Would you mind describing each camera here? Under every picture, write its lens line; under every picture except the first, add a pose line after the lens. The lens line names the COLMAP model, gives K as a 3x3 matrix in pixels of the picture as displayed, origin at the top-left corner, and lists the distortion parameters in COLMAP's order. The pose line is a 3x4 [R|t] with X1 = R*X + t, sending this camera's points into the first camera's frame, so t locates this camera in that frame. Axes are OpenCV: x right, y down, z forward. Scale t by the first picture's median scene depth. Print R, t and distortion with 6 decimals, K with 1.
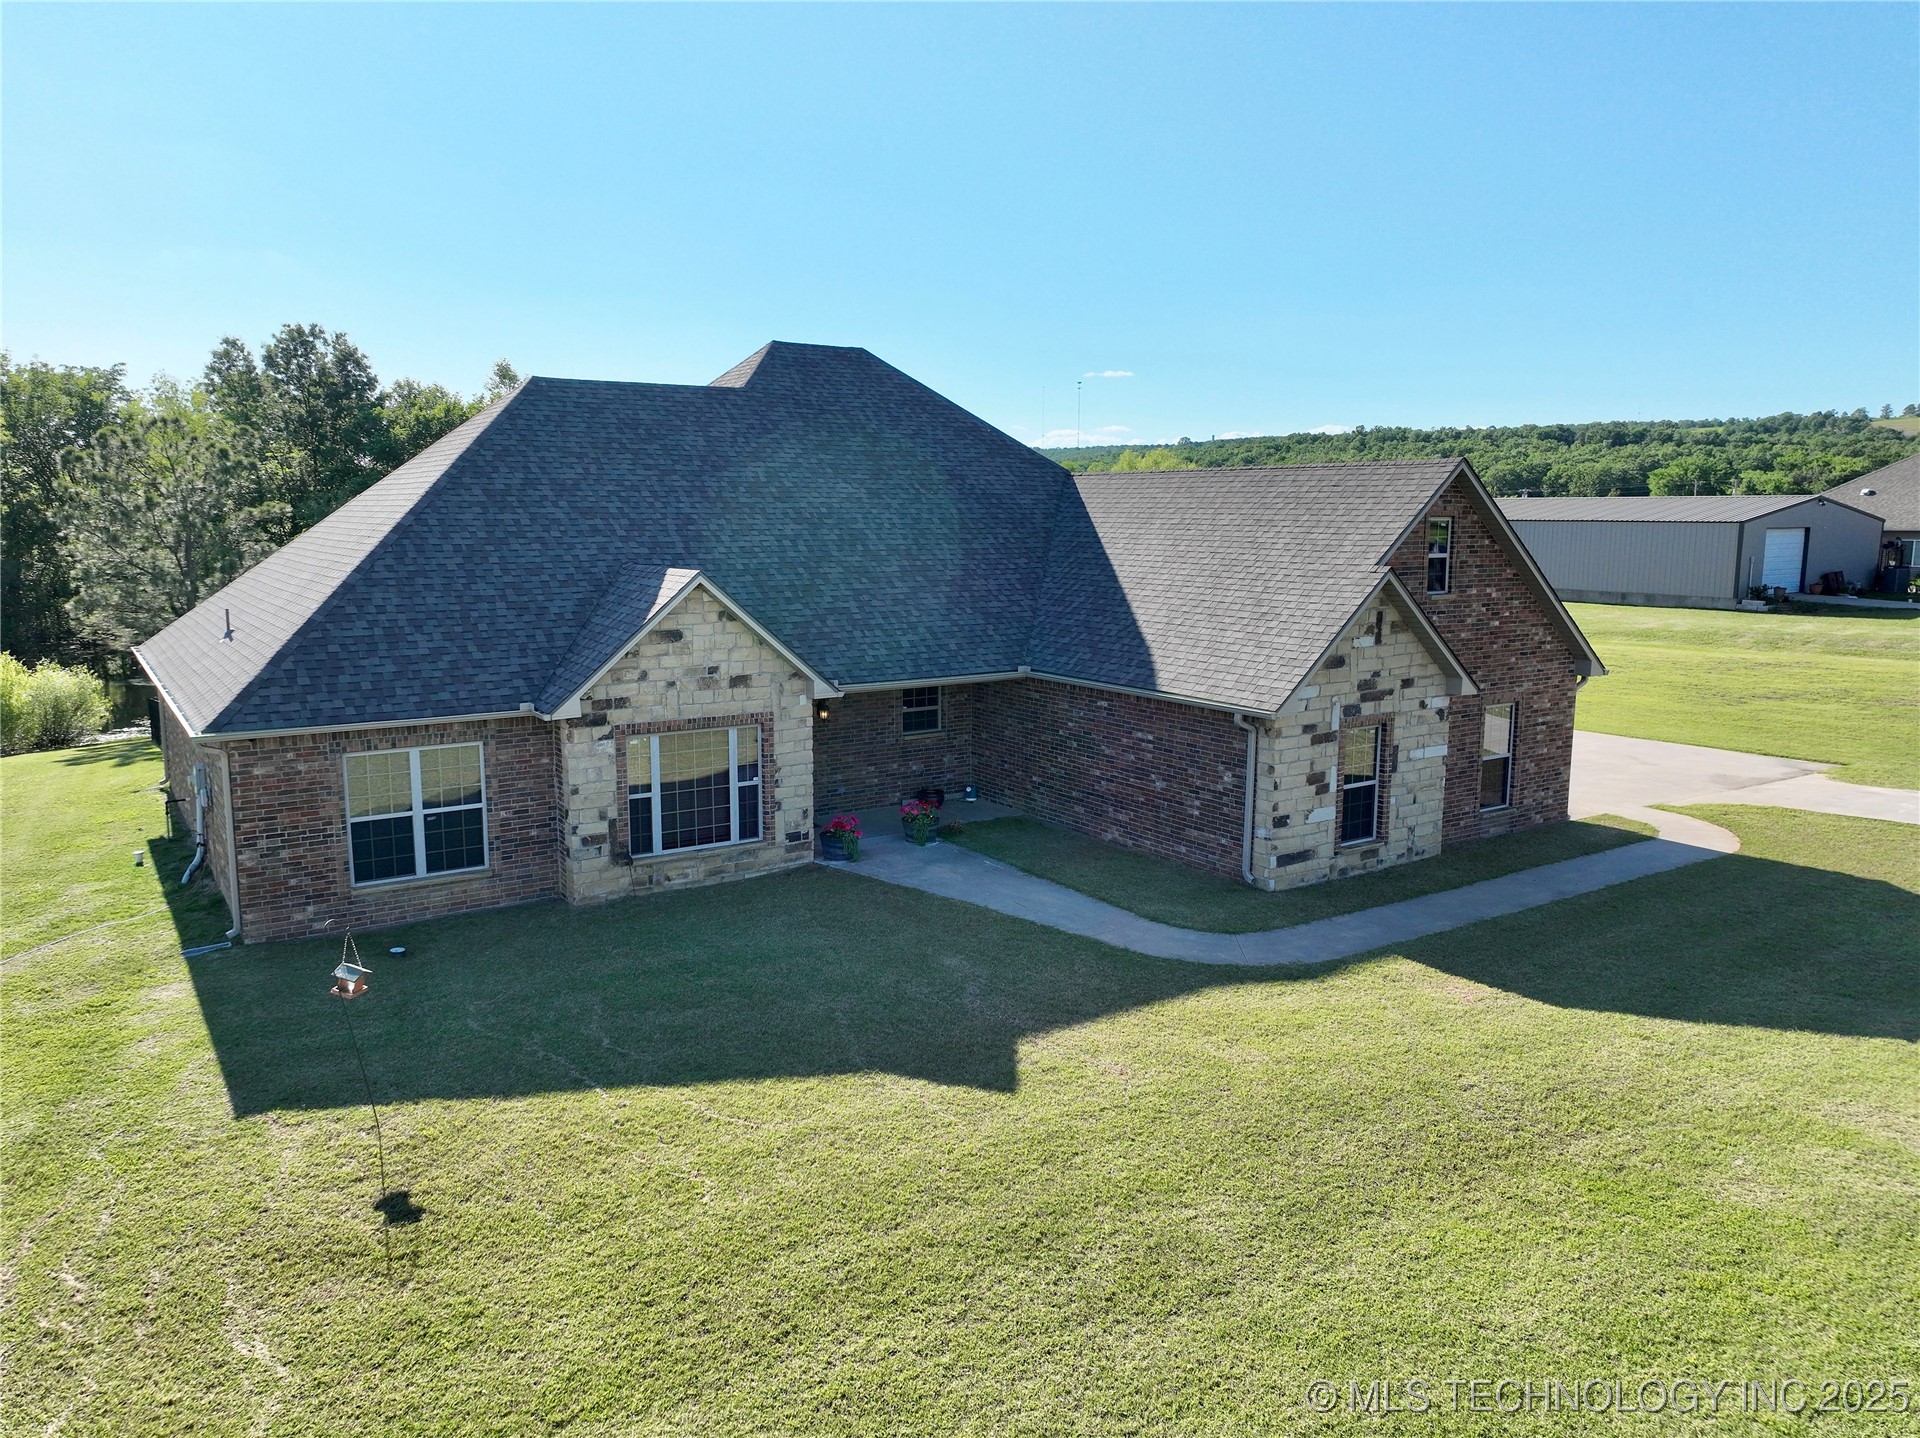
lens RADIAL K [[1347.3, 0, 958.4], [0, 1347.3, 714.4], [0, 0, 1]] dist [0.000246, 0.018418]
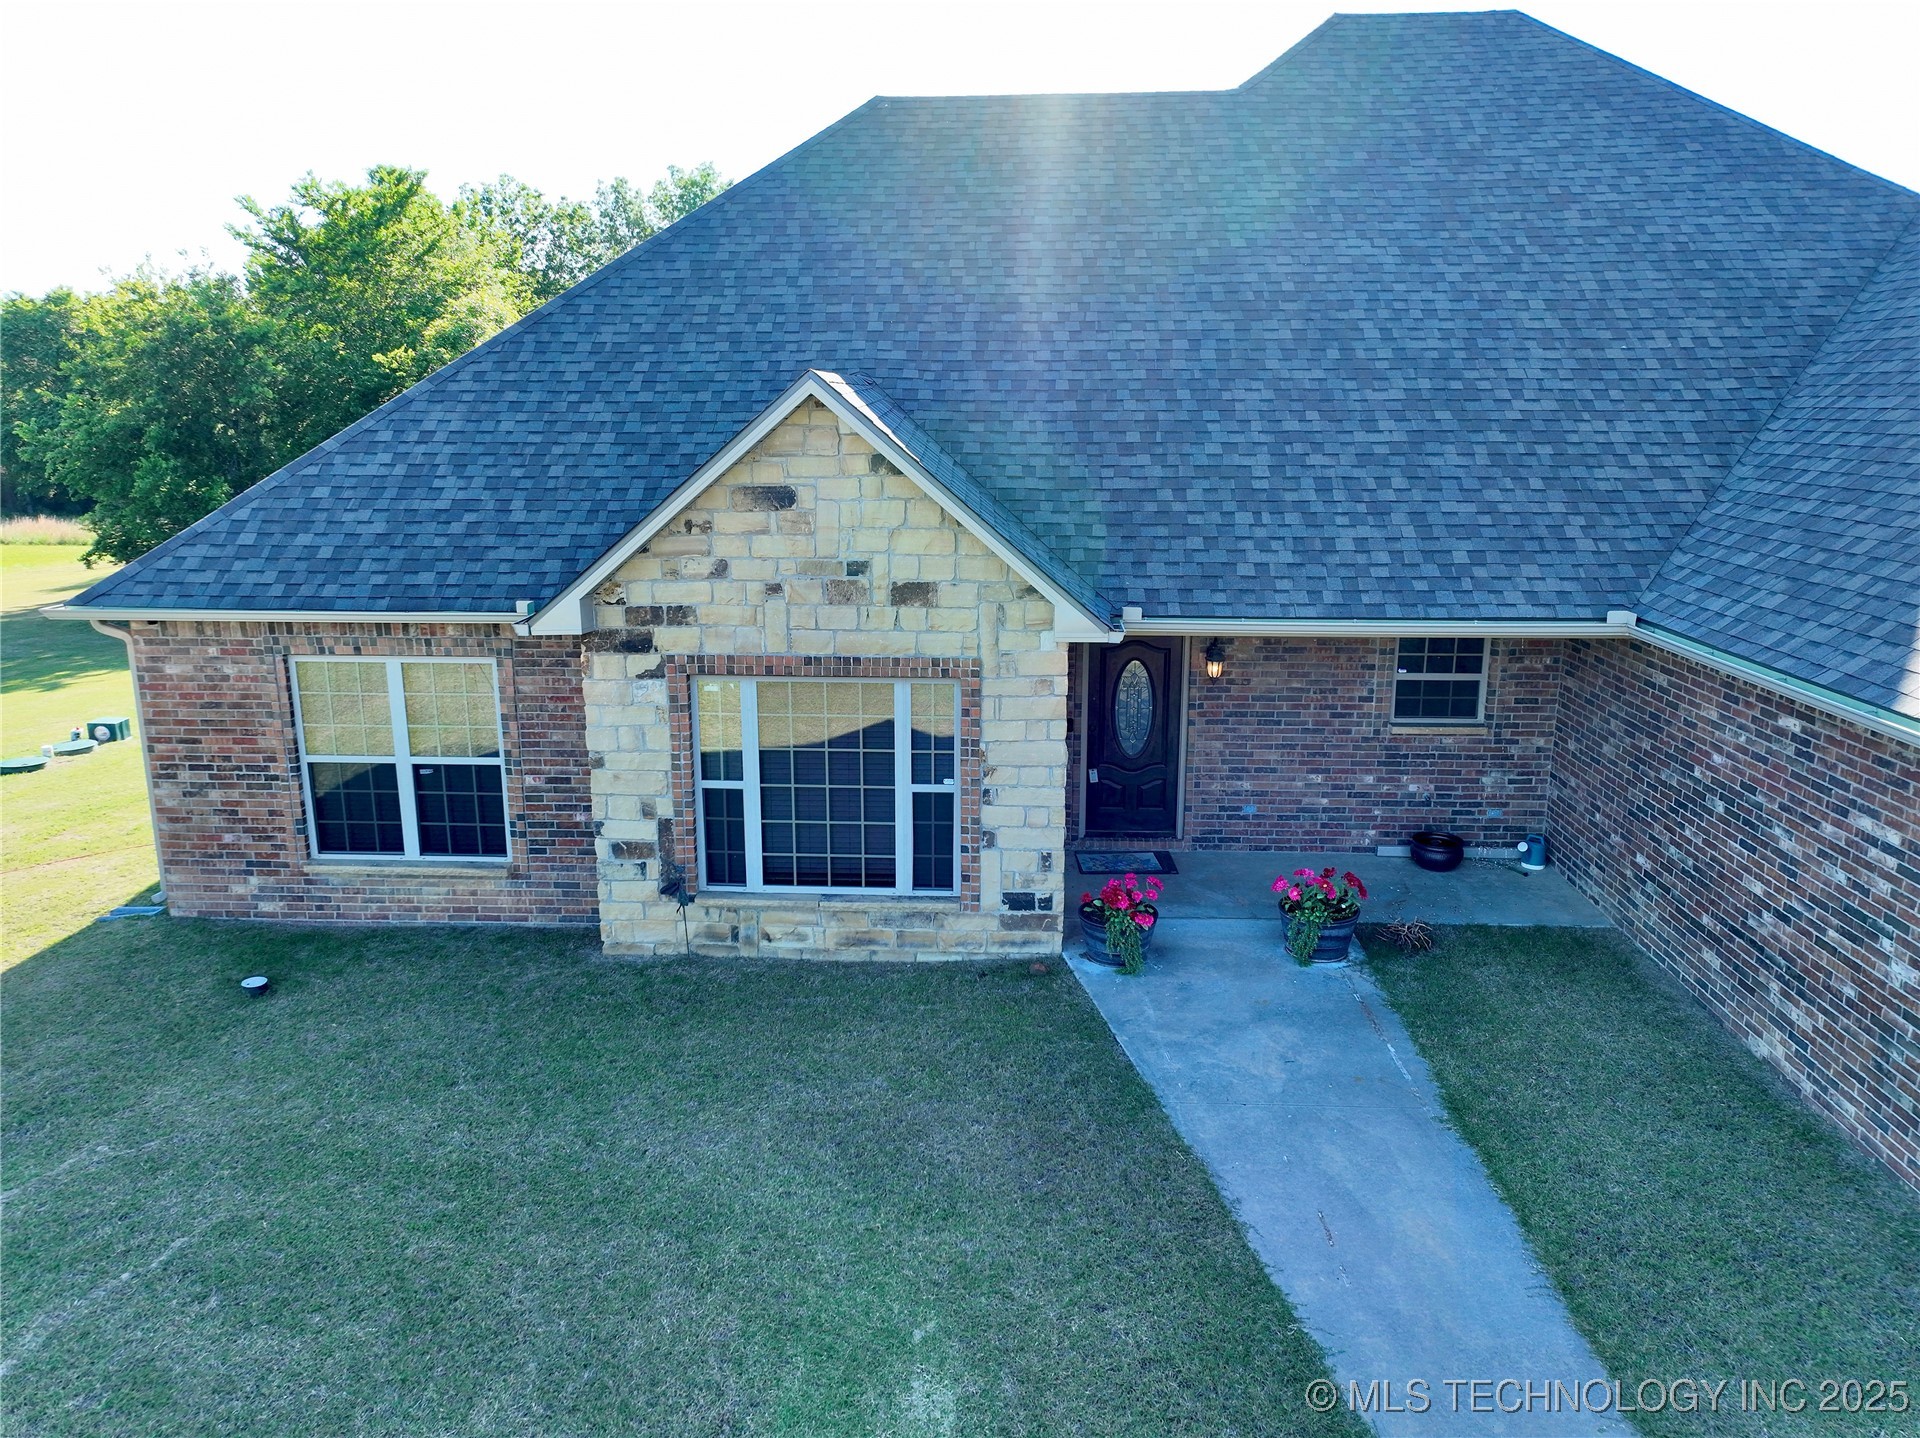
lens RADIAL K [[1347.3, 0, 955.7], [0, 1347.3, 715.4], [0, 0, 1]] dist [0.000246, 0.018418]
pose [[0.797614, 0.133213, -0.588274, 0.158892], [-0.087464, 0.990542, 0.105717, -0.033994], [0.596793, -0.032869, 0.801722, 0.586626]]
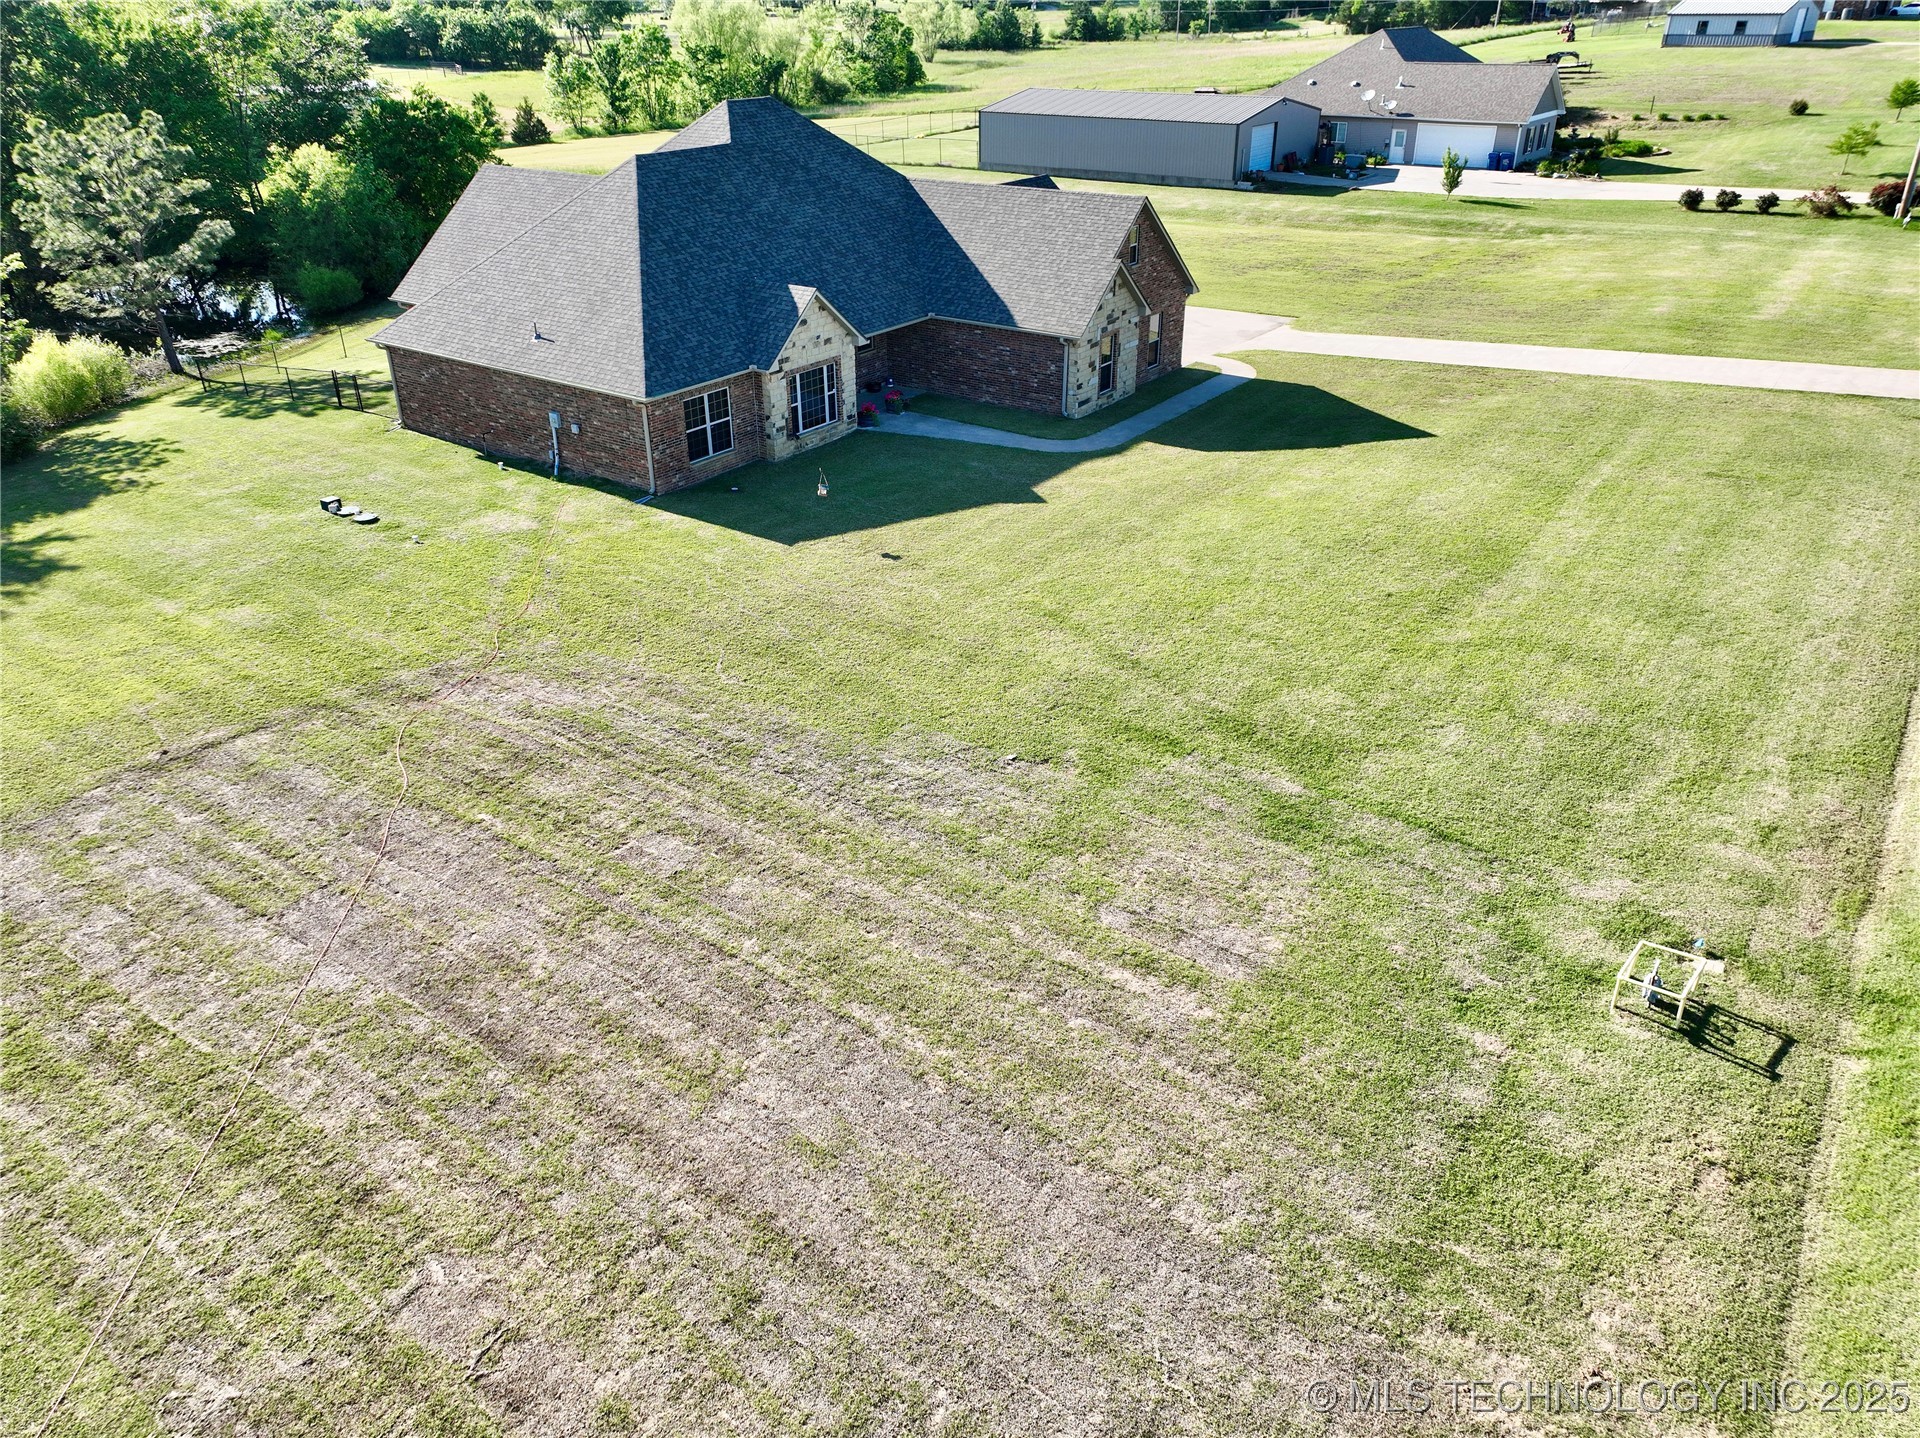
lens RADIAL K [[1347.3, 0, 961.2], [0, 1347.3, 714.7], [0, 0, 1]] dist [0.000246, 0.018418]
pose [[0.935333, -0.174364, 0.307814, -0.680280], [0.060850, 0.936427, 0.345547, -0.182144], [-0.348496, -0.304471, 0.886481, -0.997344]]
